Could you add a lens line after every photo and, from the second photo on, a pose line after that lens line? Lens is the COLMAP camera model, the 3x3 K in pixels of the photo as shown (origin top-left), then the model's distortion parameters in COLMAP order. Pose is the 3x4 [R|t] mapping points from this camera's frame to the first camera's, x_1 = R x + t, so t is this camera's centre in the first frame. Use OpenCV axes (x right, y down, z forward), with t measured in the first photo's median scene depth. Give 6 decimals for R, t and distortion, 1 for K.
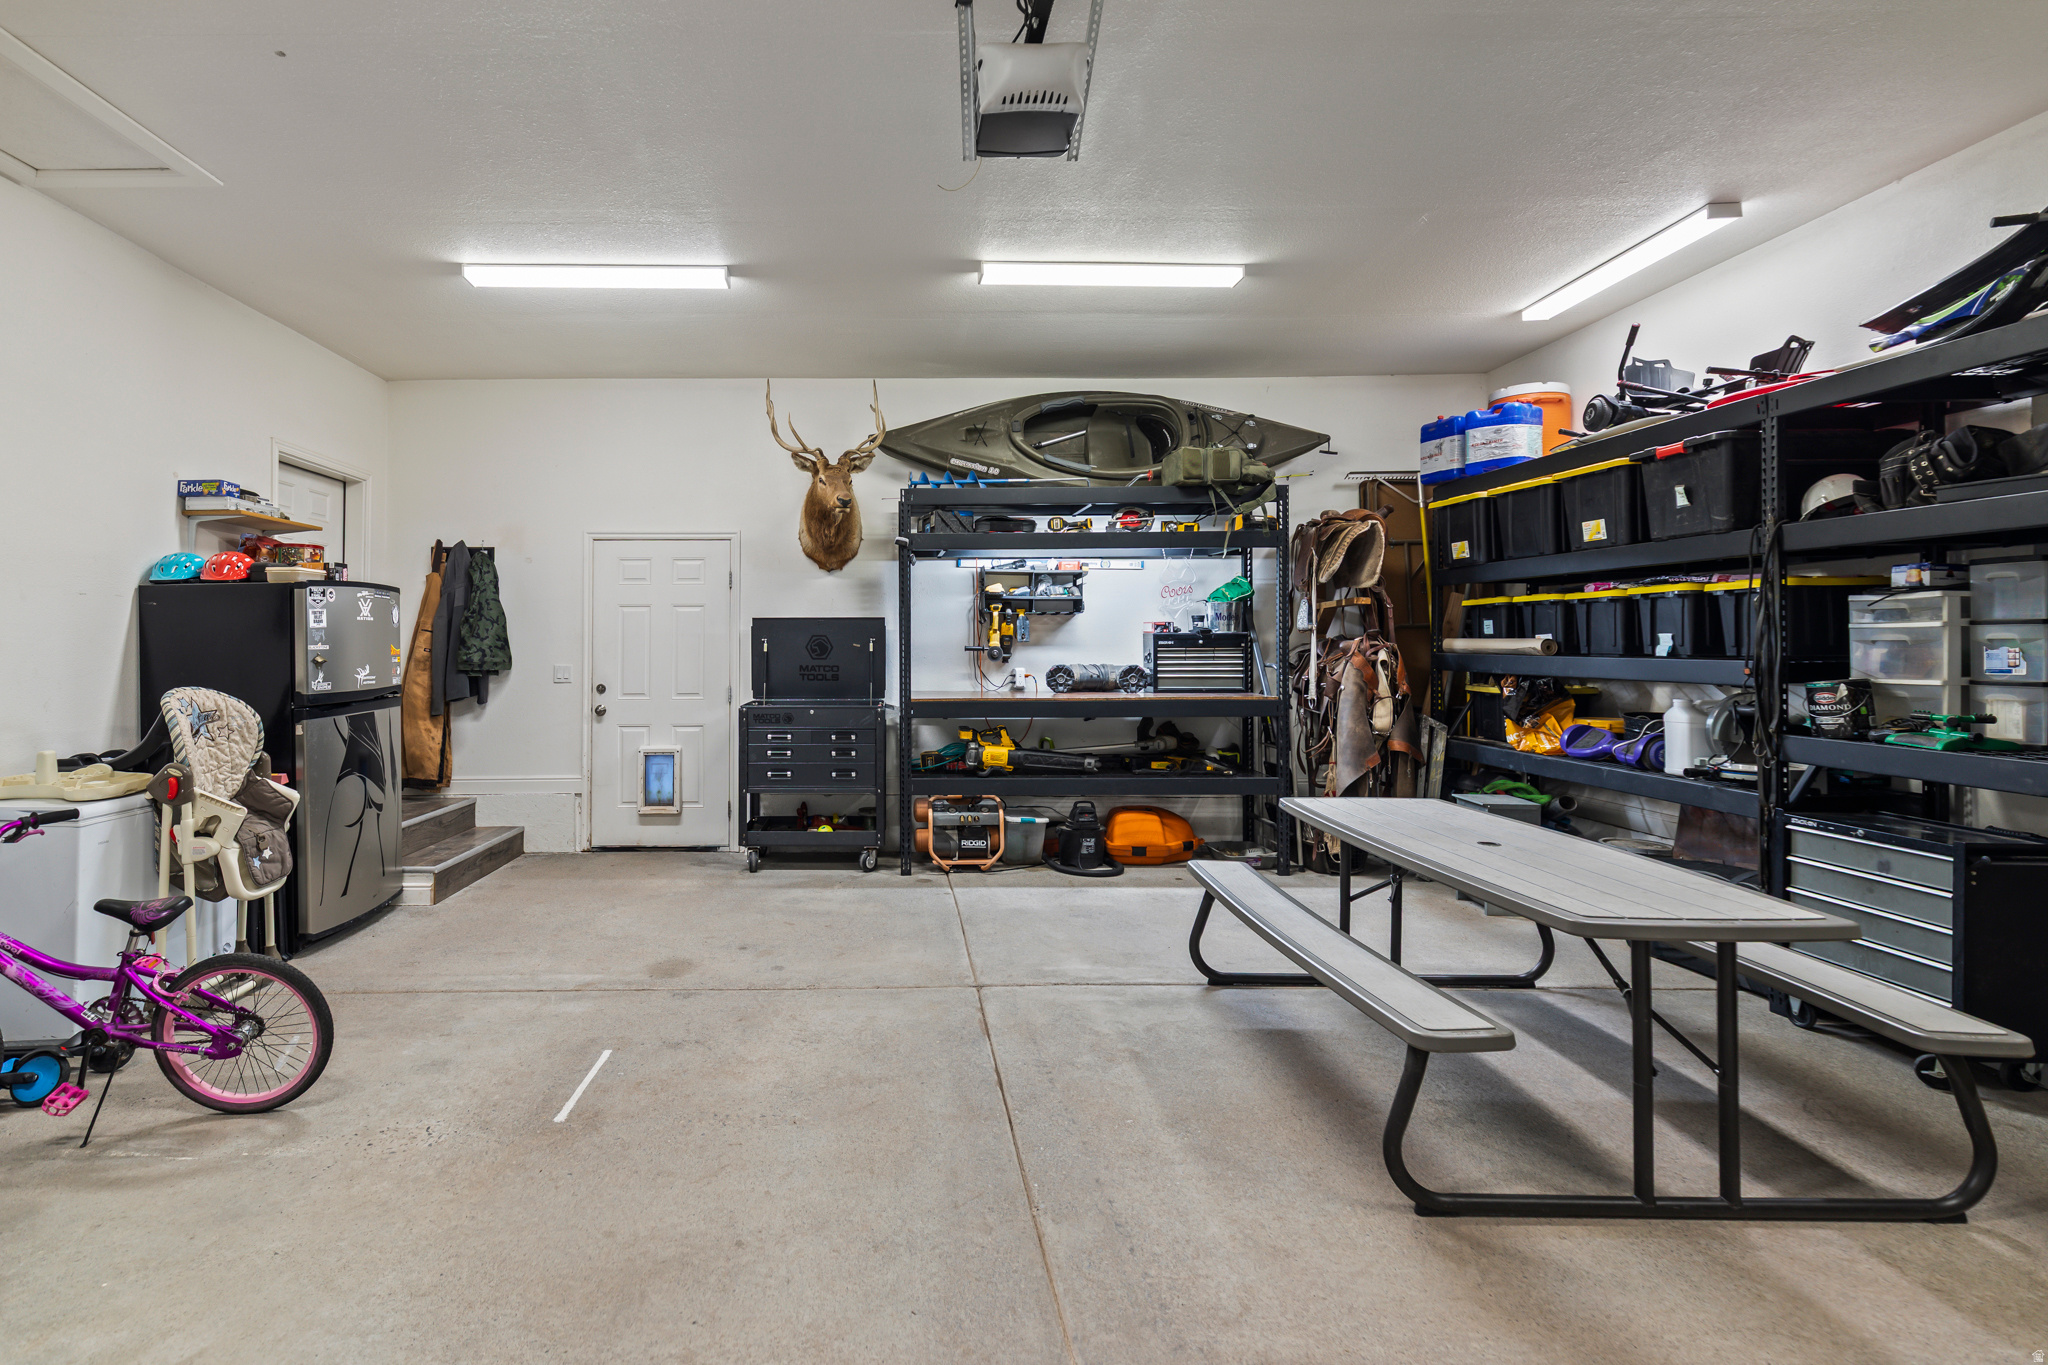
lens RADIAL K [[978.5, 0, 871.6], [0, 978.5, 639.8], [0, 0, 1]] dist [0.001774, 0.000253]
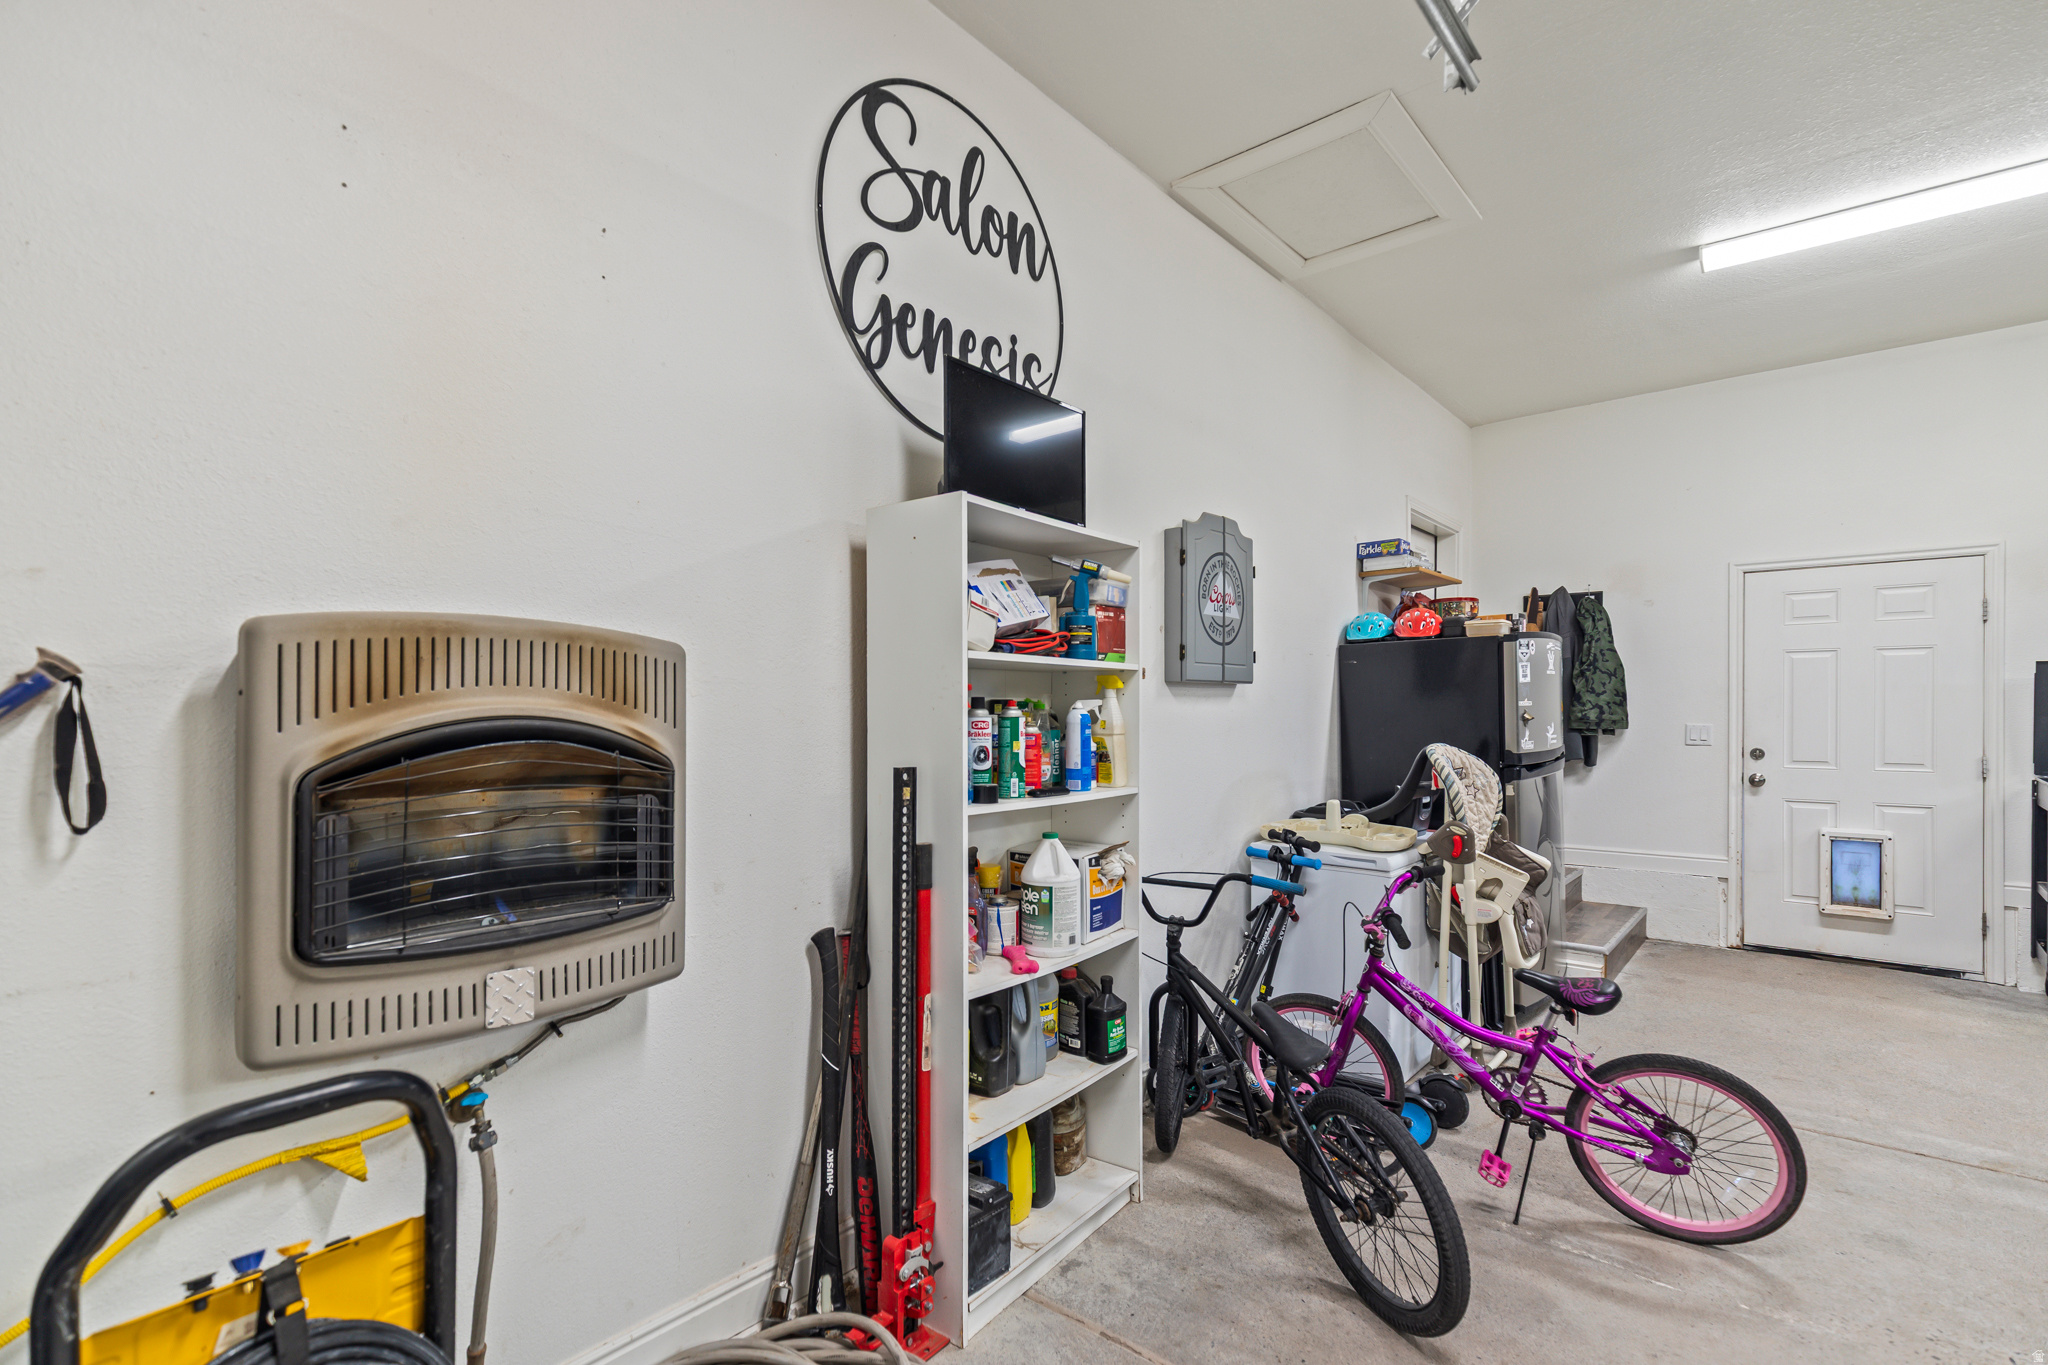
lens RADIAL K [[940.0, 0, 1014.2], [0, 940.0, 723.2], [0, 0, 1]] dist [0.002694, 0.000317]
pose [[0.760566, 0.013167, -0.649127, -0.347270], [0.005509, 0.999627, 0.026731, -0.000228], [0.649238, -0.023906, 0.760210, -0.005461]]
